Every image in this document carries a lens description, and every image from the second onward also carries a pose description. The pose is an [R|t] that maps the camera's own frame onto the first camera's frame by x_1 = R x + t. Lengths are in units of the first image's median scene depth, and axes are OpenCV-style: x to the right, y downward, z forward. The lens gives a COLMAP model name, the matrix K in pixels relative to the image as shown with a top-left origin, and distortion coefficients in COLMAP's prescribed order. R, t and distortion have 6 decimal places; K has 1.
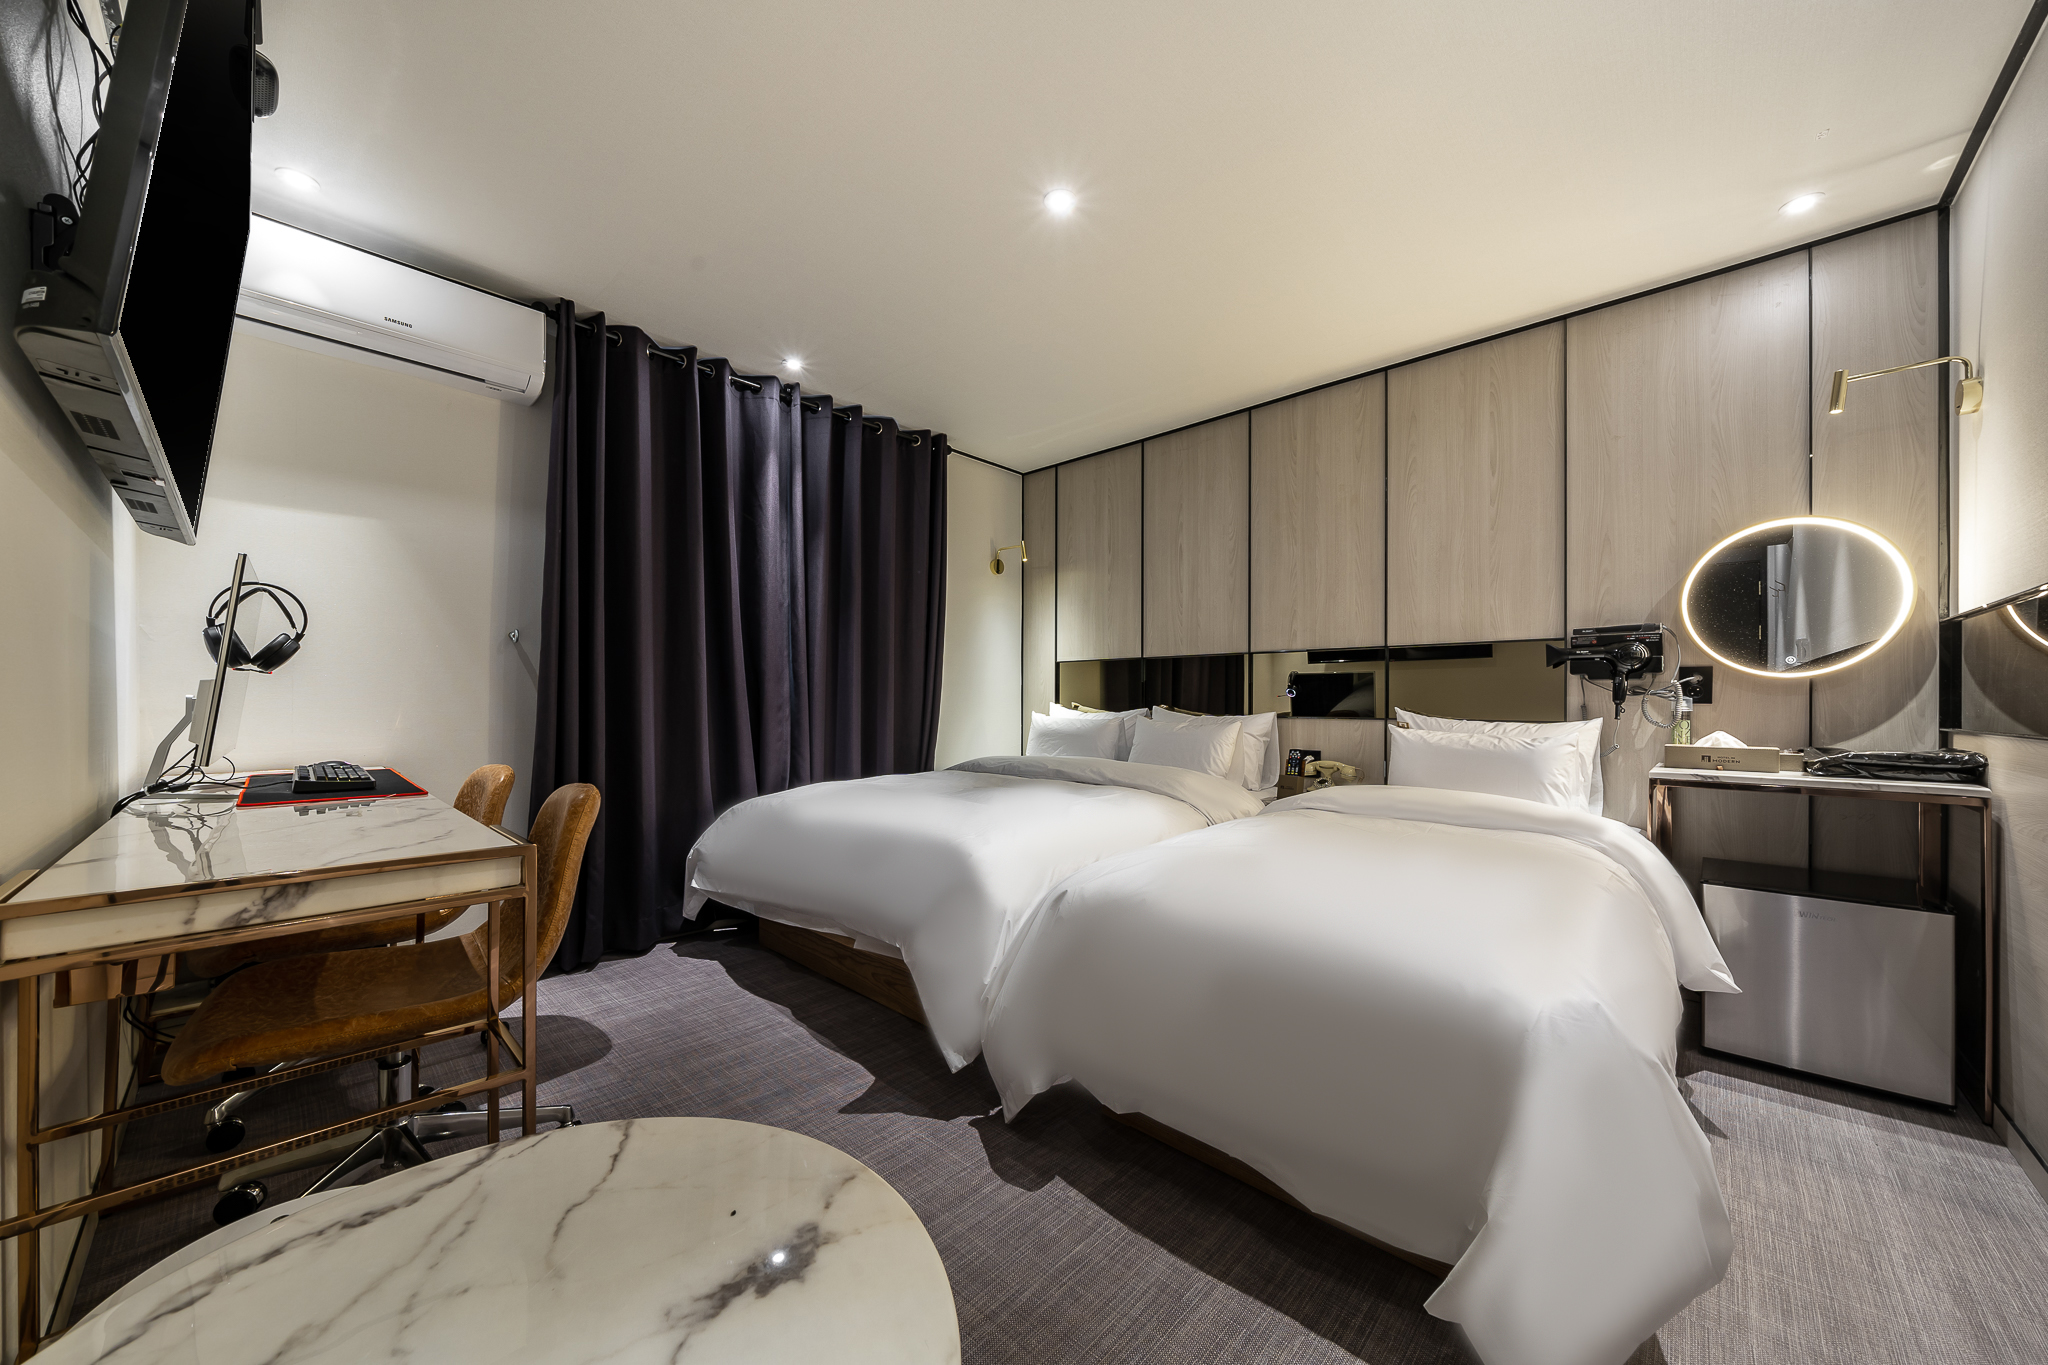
lens RADIAL K [[716.5, 0, 1024.0], [0, 716.5, 682.5], [0, 0, 1]] dist [0.000237, 0.000036]
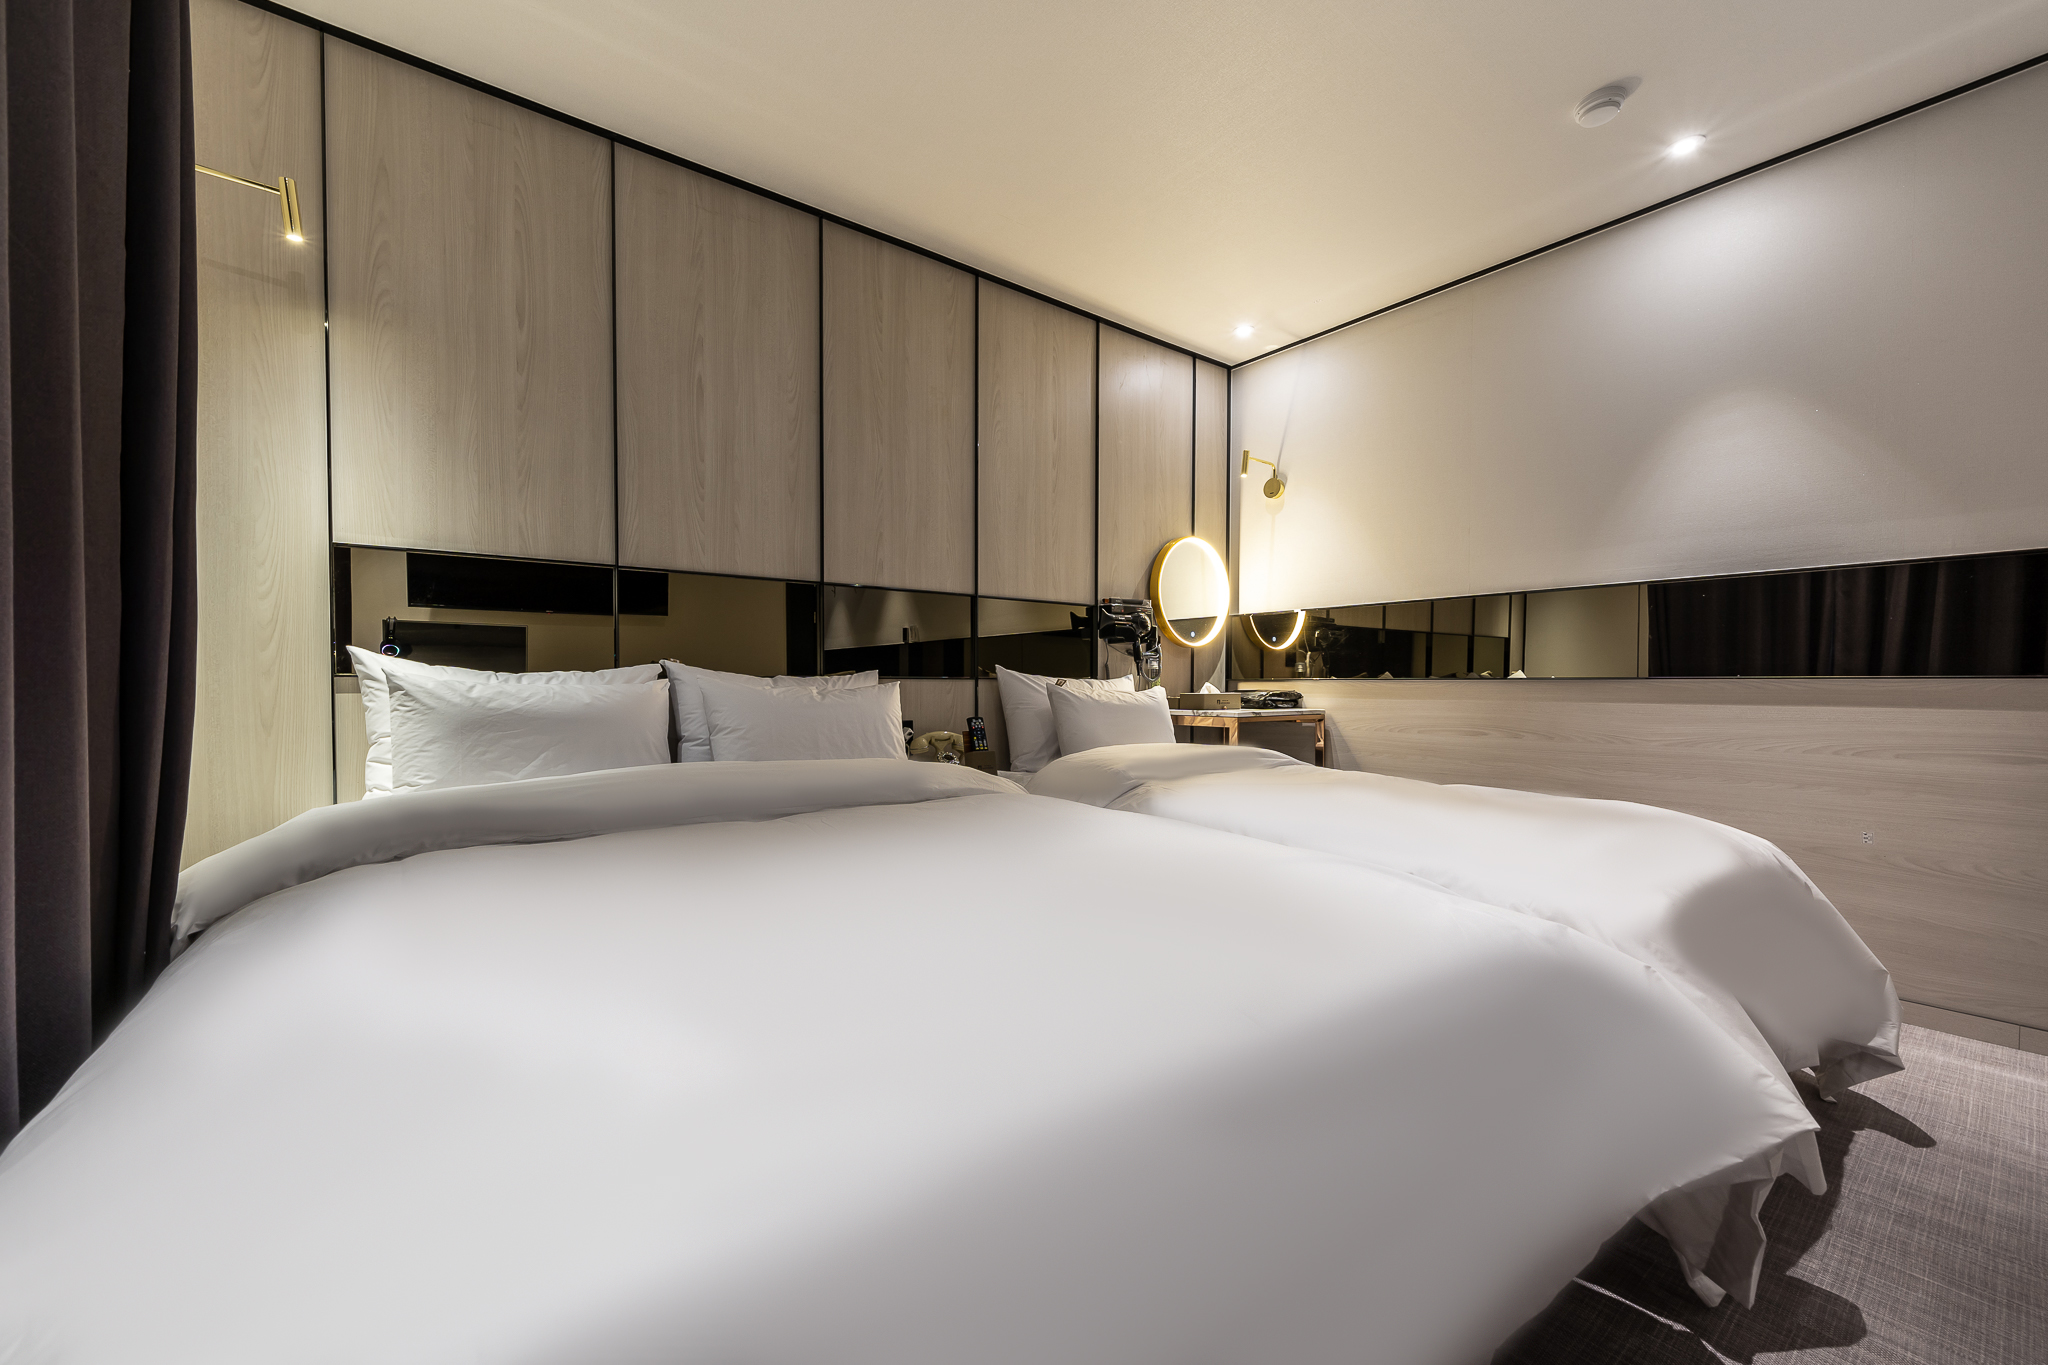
lens RADIAL K [[779.7, 0, 1024.0], [0, 779.7, 682.5], [0, 0, 1]] dist [0.001807, 0.000403]
pose [[0.185592, -0.007682, 0.982597, -0.416762], [-0.027775, 0.999529, 0.013061, 0.041195], [-0.982234, -0.029715, 0.185291, 0.768894]]
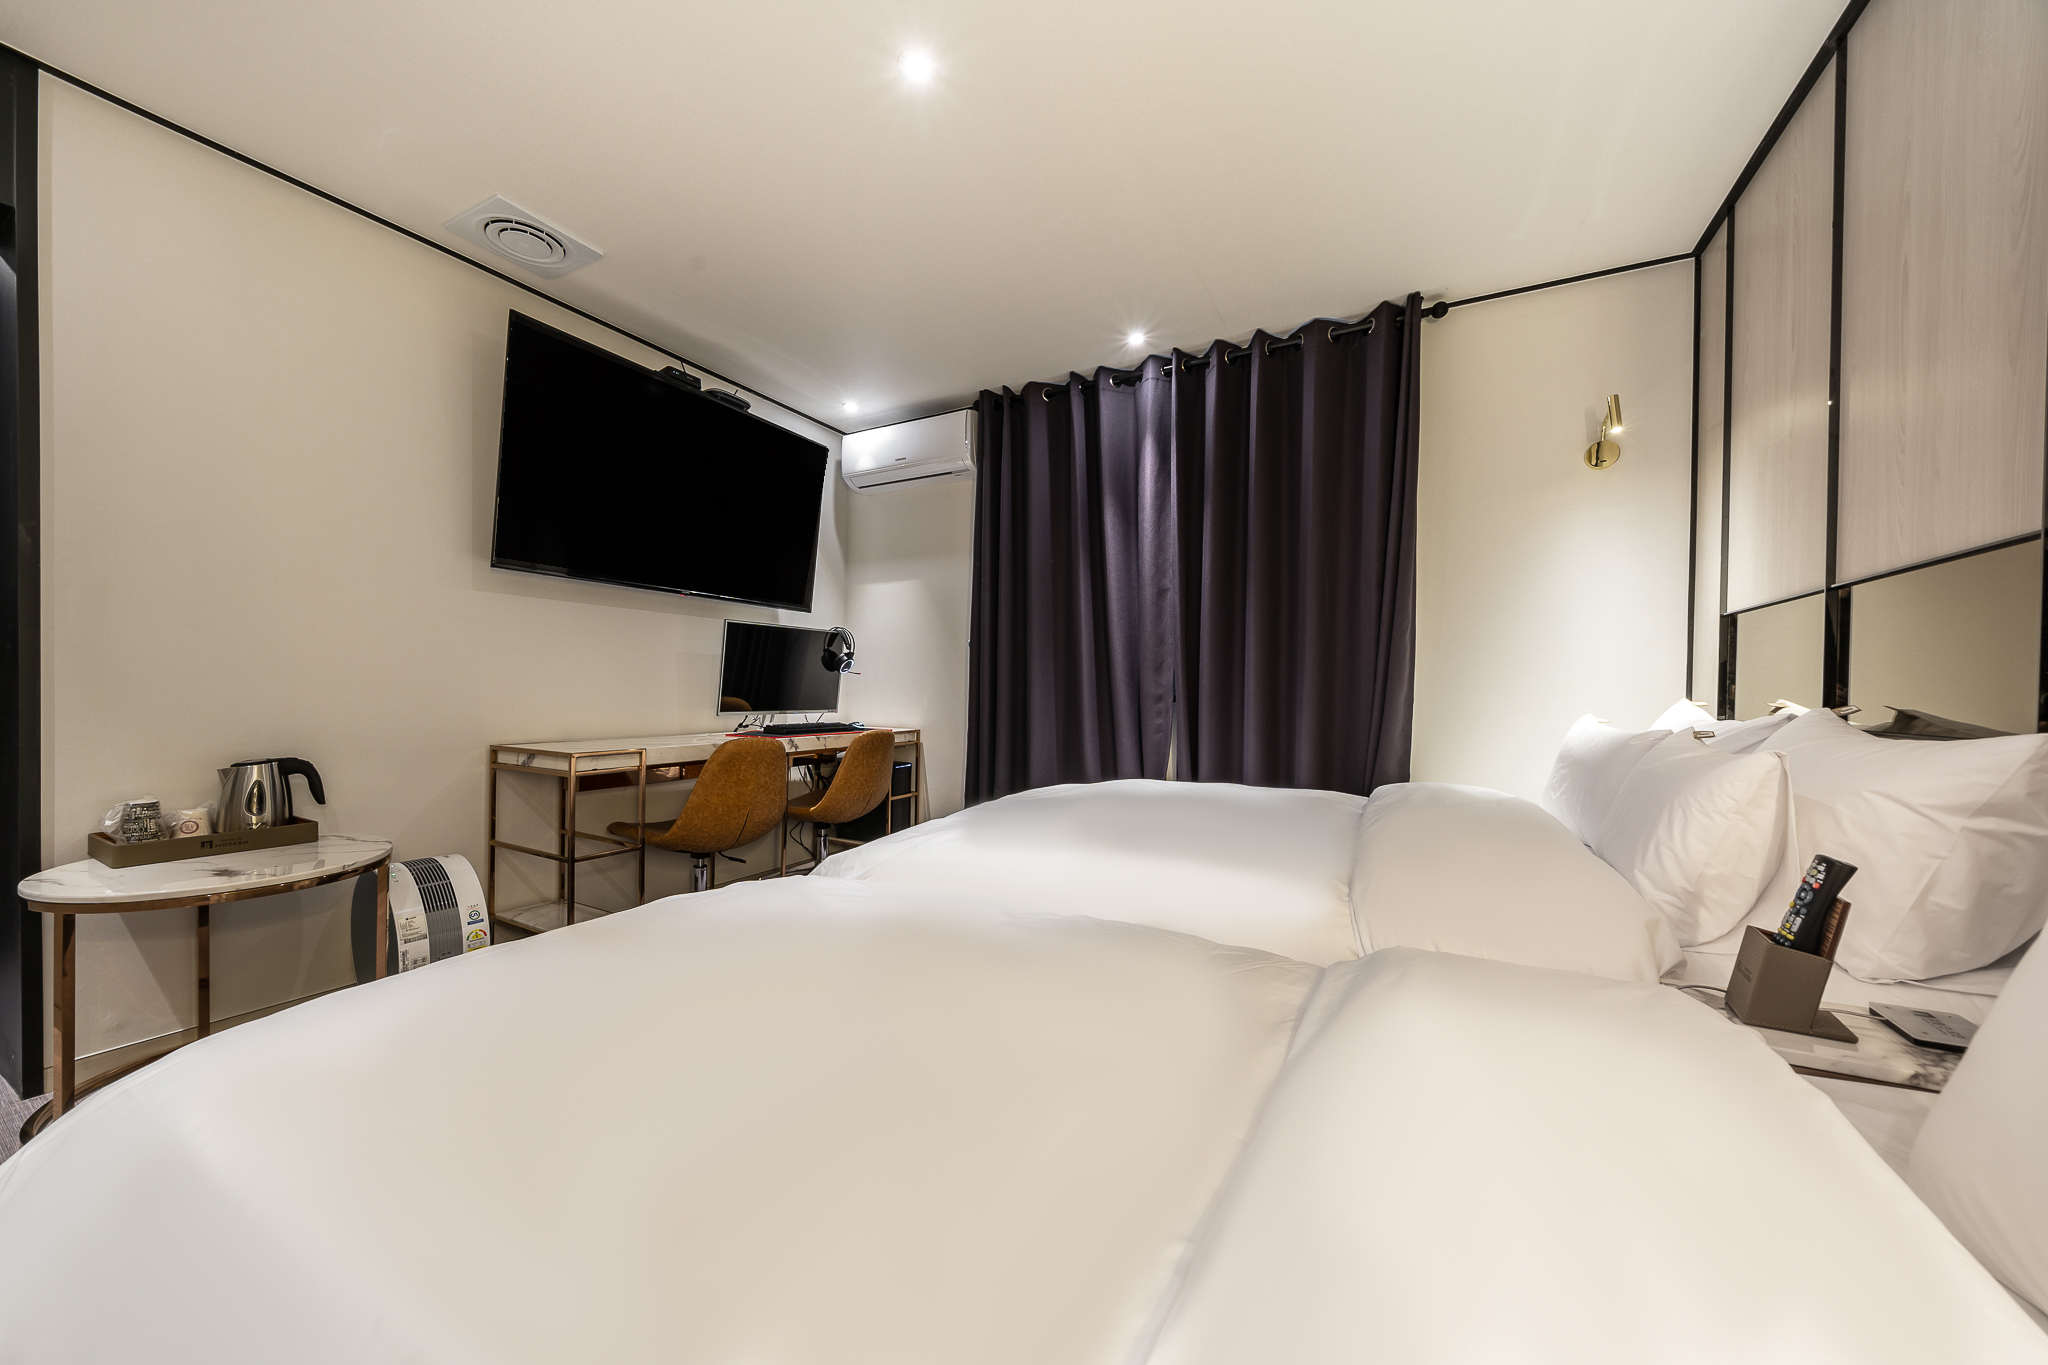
lens RADIAL K [[714.6, 0, 1024.0], [0, 714.6, 682.5], [0, 0, 1]] dist [-0.000029, -0.000006]
pose [[0.241772, -0.008217, -0.970298, 0.546262], [0.012363, 0.999909, -0.005387, 0.017929], [0.970254, -0.010693, 0.241851, 0.598995]]
